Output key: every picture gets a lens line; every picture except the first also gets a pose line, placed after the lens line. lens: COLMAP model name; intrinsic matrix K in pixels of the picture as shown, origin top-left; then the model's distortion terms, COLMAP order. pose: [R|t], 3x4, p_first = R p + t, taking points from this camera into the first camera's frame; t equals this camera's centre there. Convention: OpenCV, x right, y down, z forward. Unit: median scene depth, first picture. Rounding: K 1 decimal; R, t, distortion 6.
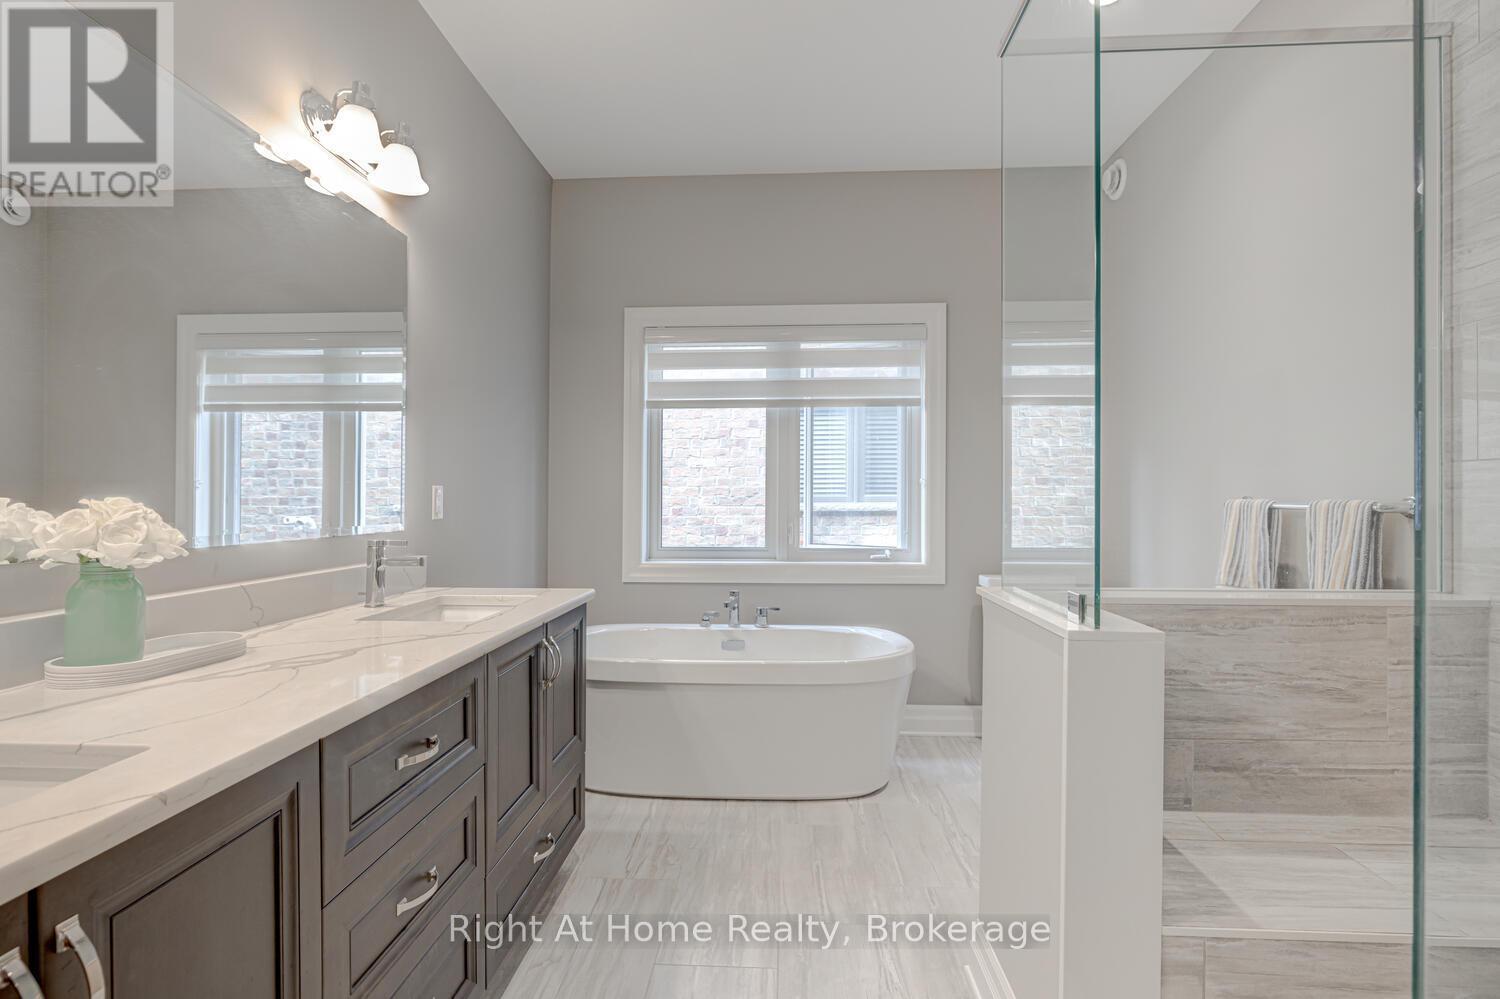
lens RADIAL K [[707.9, 0, 756.2], [0, 707.9, 495.3], [0, 0, 1]] dist [0.020500, -0.000281]
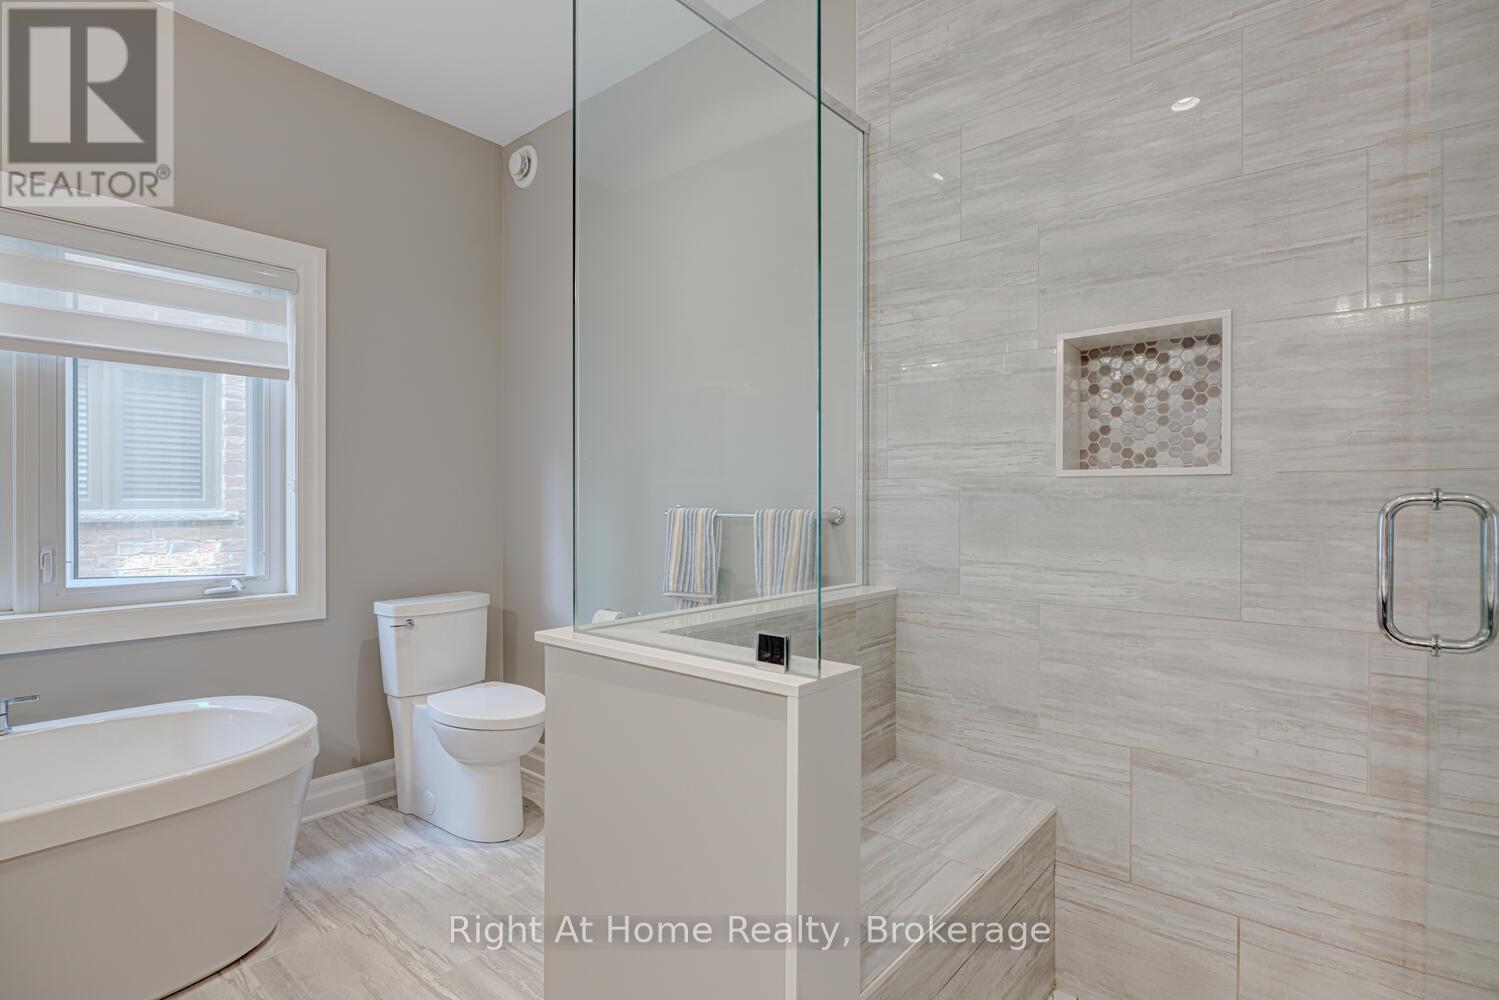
lens RADIAL K [[734.3, 0, 752.7], [0, 734.3, 511.9], [0, 0, 1]] dist [-0.001794, 0.000484]
pose [[0.628549, -0.006225, 0.777745, -0.096304], [-0.006022, 0.999899, 0.012869, -0.003572], [-0.777747, -0.012772, 0.628448, 0.242224]]
